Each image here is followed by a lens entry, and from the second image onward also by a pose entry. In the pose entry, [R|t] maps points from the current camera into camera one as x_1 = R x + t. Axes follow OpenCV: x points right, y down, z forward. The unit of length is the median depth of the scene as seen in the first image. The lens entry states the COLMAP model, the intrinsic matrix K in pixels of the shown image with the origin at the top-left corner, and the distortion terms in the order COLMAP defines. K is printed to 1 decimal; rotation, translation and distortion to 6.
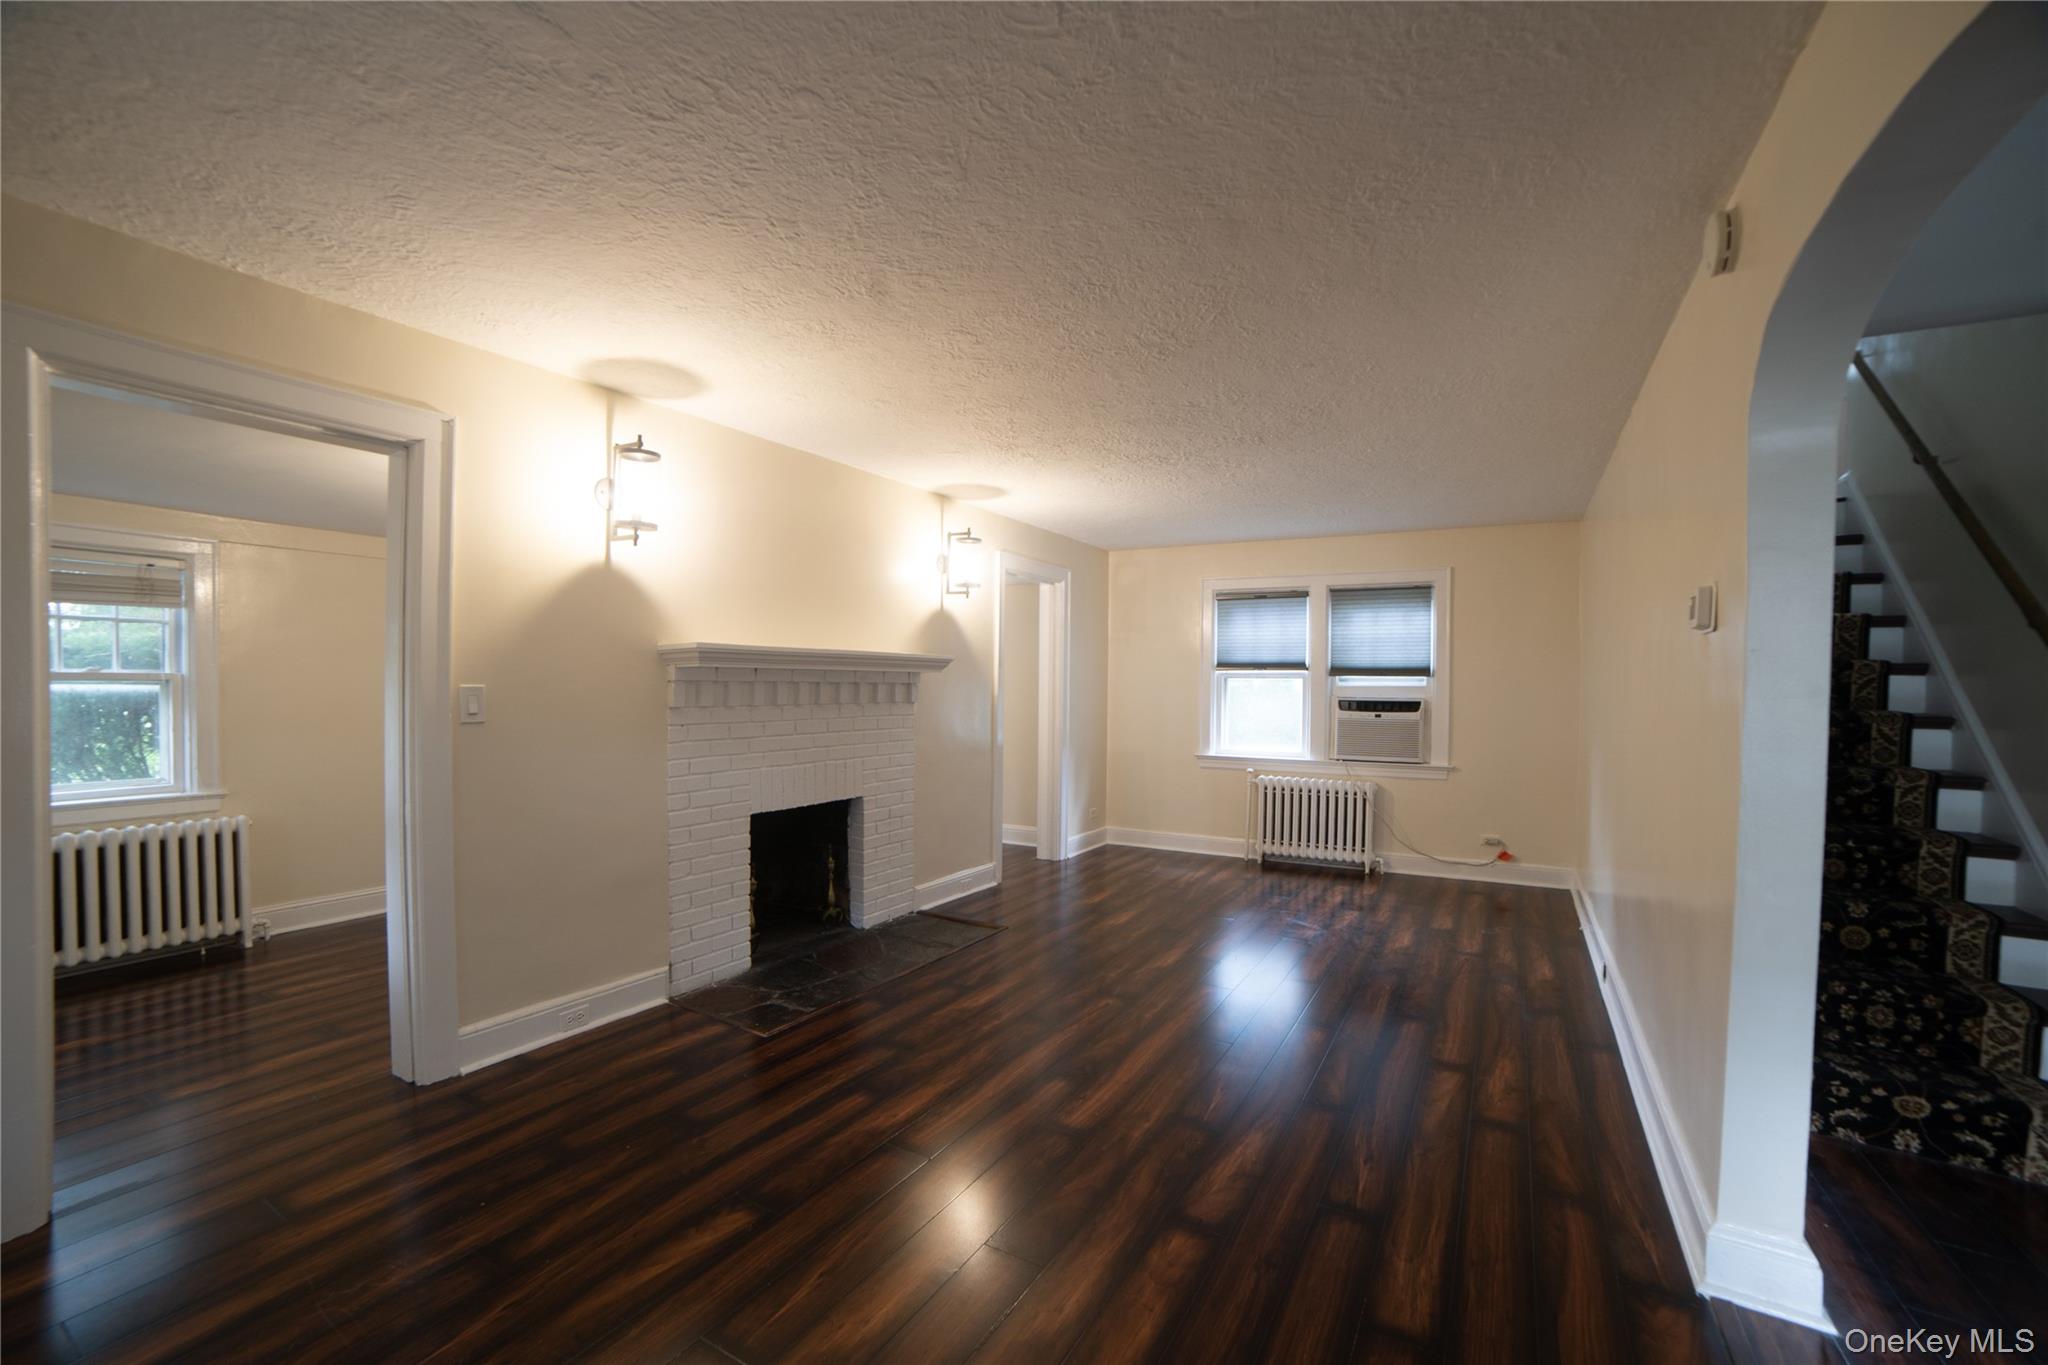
lens RADIAL K [[846.9, 0, 1032.4], [0, 846.9, 696.5], [0, 0, 1]] dist [-0.107328, 0.038562]
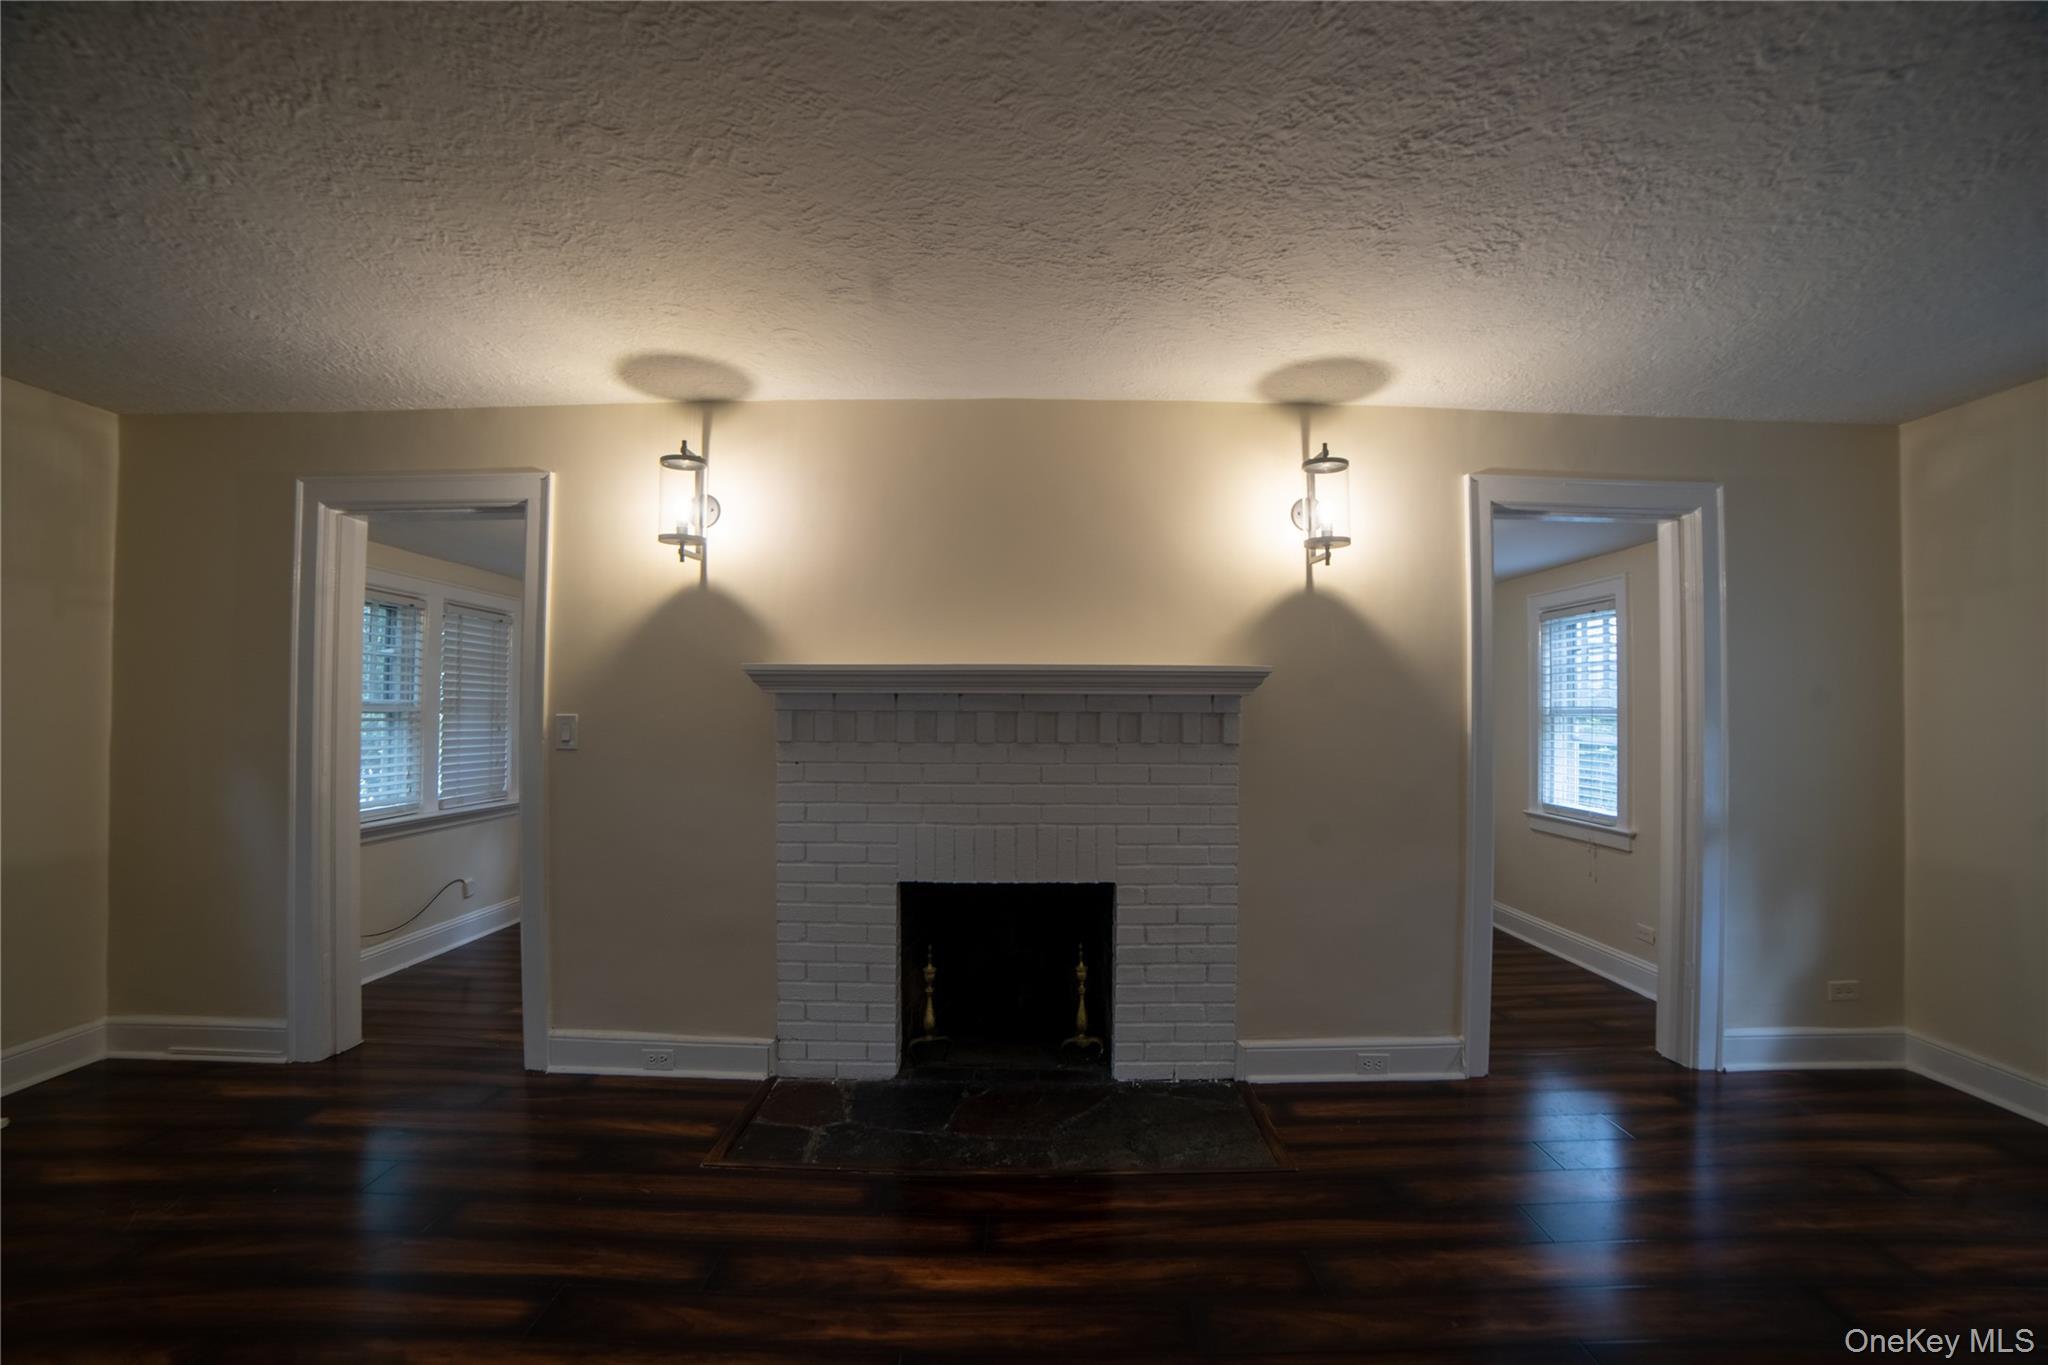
lens RADIAL K [[850.2, 0, 1022.9], [0, 850.2, 694.4], [0, 0, 1]] dist [-0.103926, 0.034924]
pose [[0.501743, -0.023822, -0.864689, 0.331732], [-0.013122, 0.999296, -0.035145, -0.005830], [0.864917, 0.028980, 0.501077, 0.572543]]
